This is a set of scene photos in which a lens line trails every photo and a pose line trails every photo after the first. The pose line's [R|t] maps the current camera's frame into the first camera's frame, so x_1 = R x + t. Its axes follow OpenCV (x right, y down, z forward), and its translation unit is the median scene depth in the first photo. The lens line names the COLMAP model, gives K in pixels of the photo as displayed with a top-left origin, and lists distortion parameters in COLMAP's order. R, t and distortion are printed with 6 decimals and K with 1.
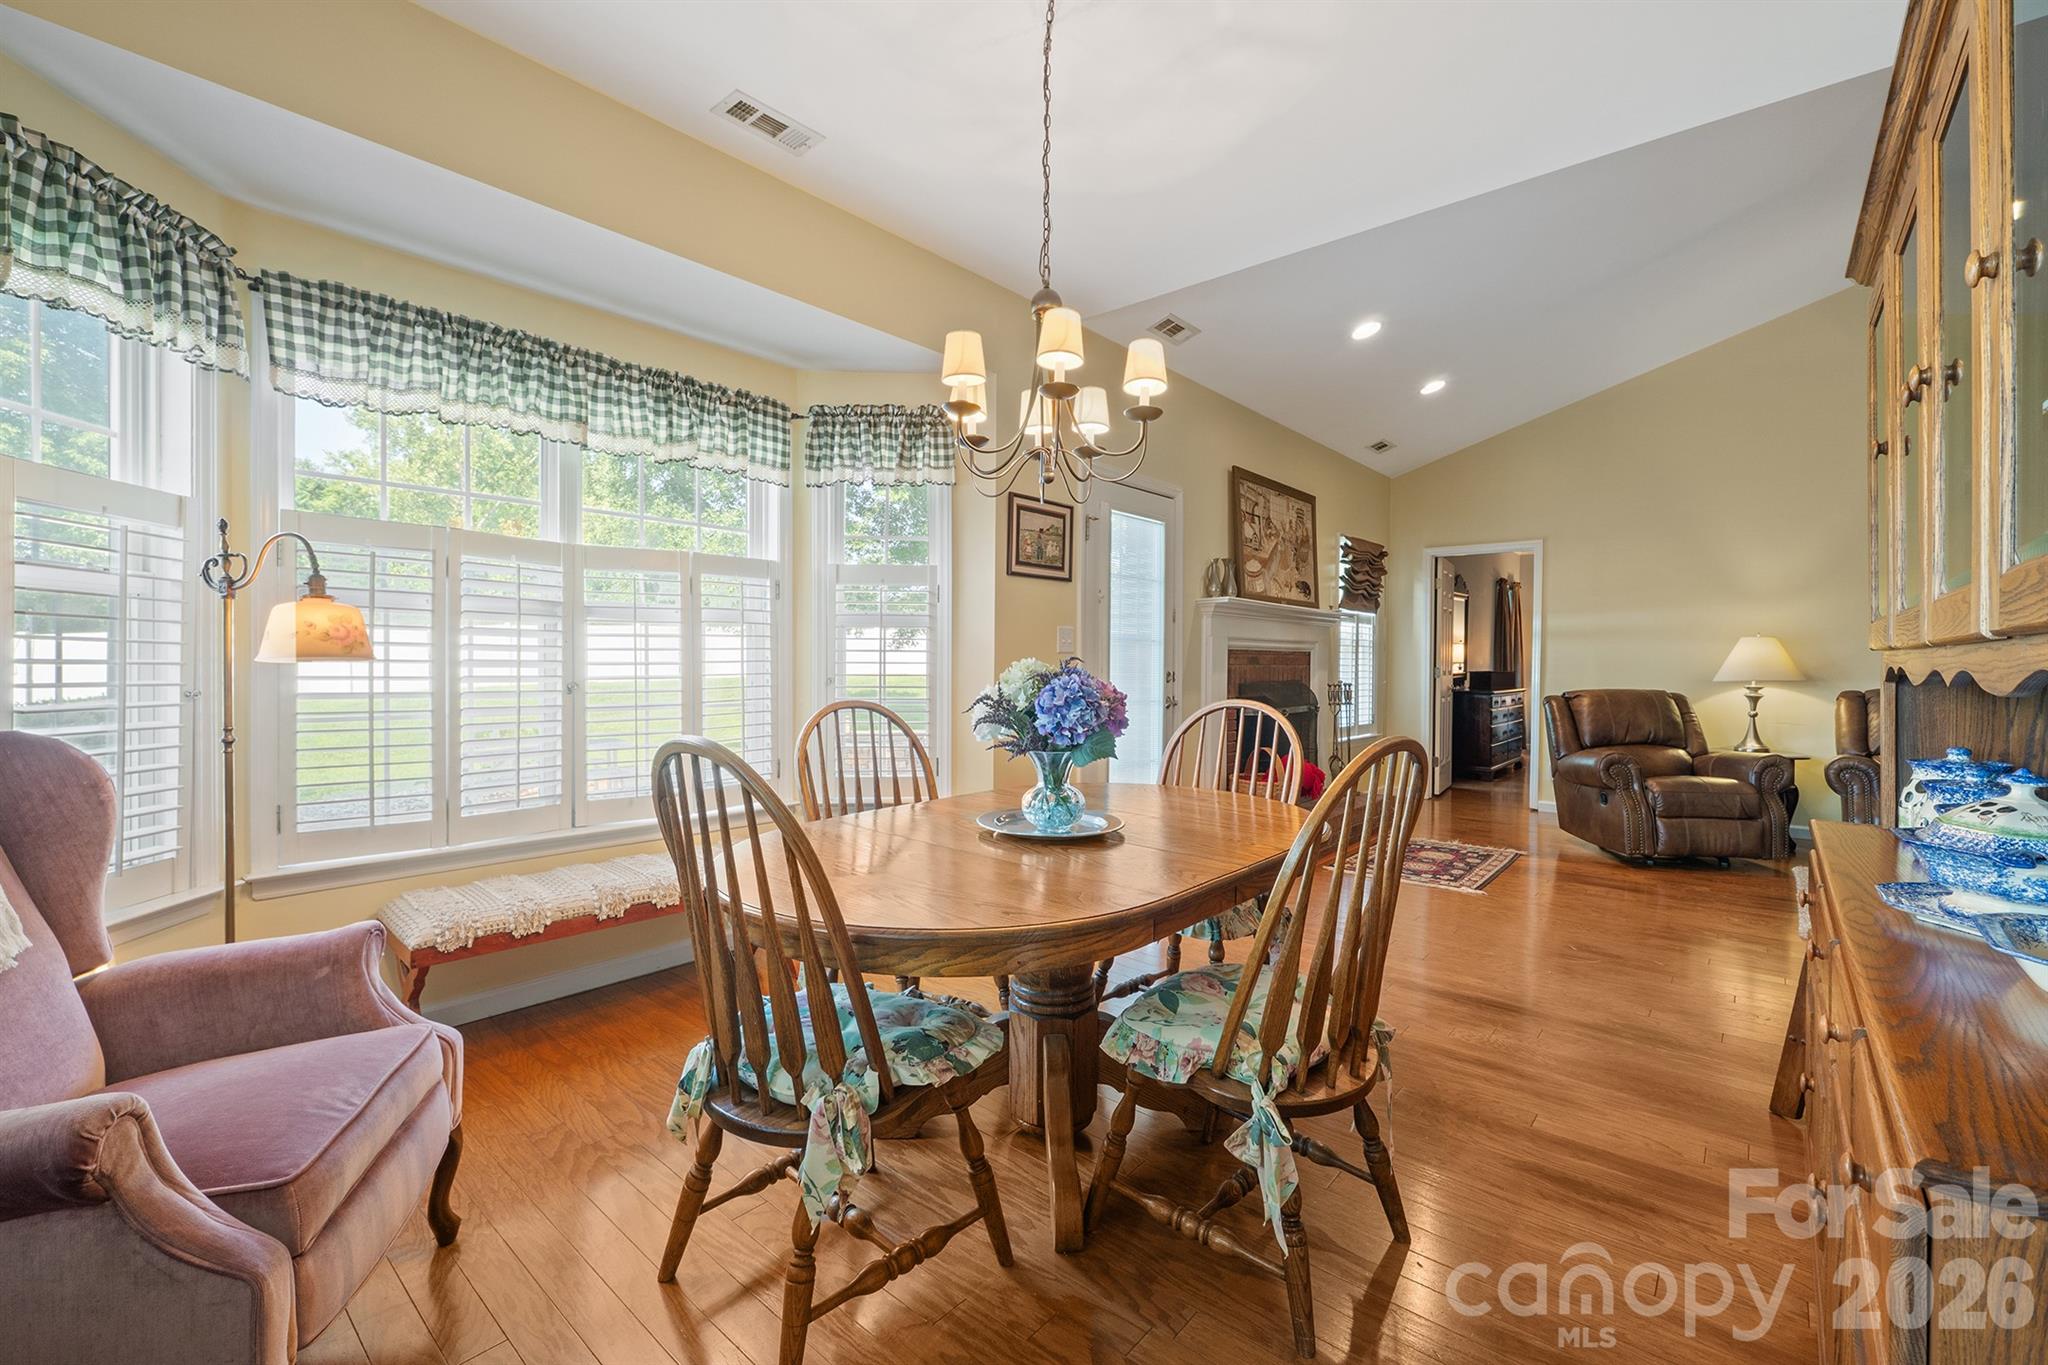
lens RADIAL K [[864.9, 0, 1036.1], [0, 864.9, 670.7], [0, 0, 1]] dist [-0.008435, 0.000252]
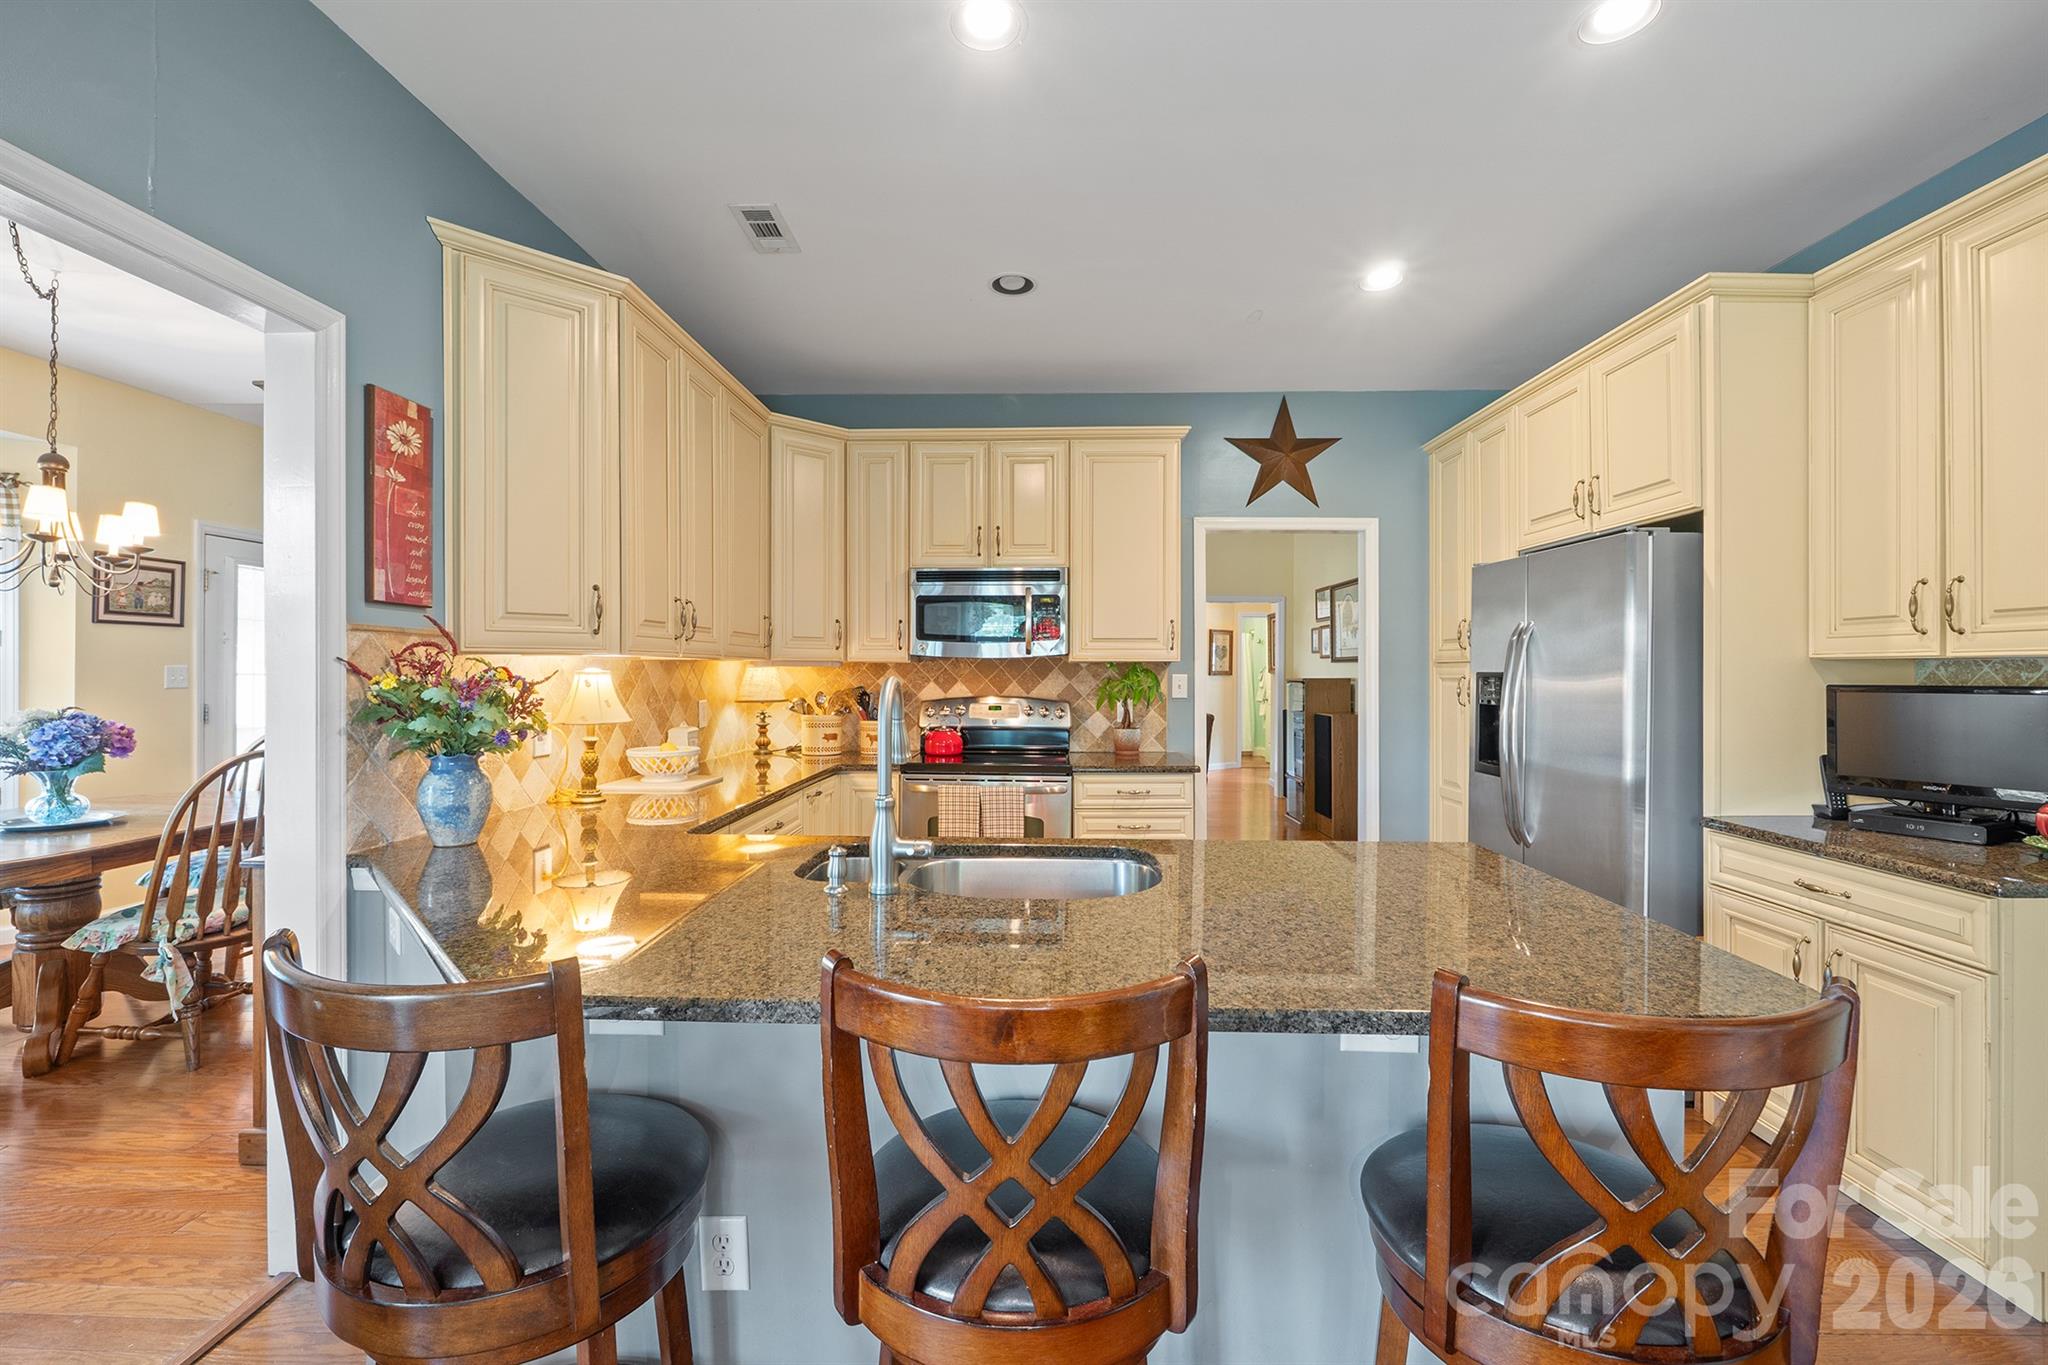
lens RADIAL K [[864.9, 0, 1034.9], [0, 864.9, 672.5], [0, 0, 1]] dist [-0.008435, 0.000252]
pose [[0.779751, -0.001818, 0.626087, 0.398376], [0.005716, 0.999975, -0.004215, -0.057375], [-0.626064, 0.006865, 0.779742, -1.153947]]
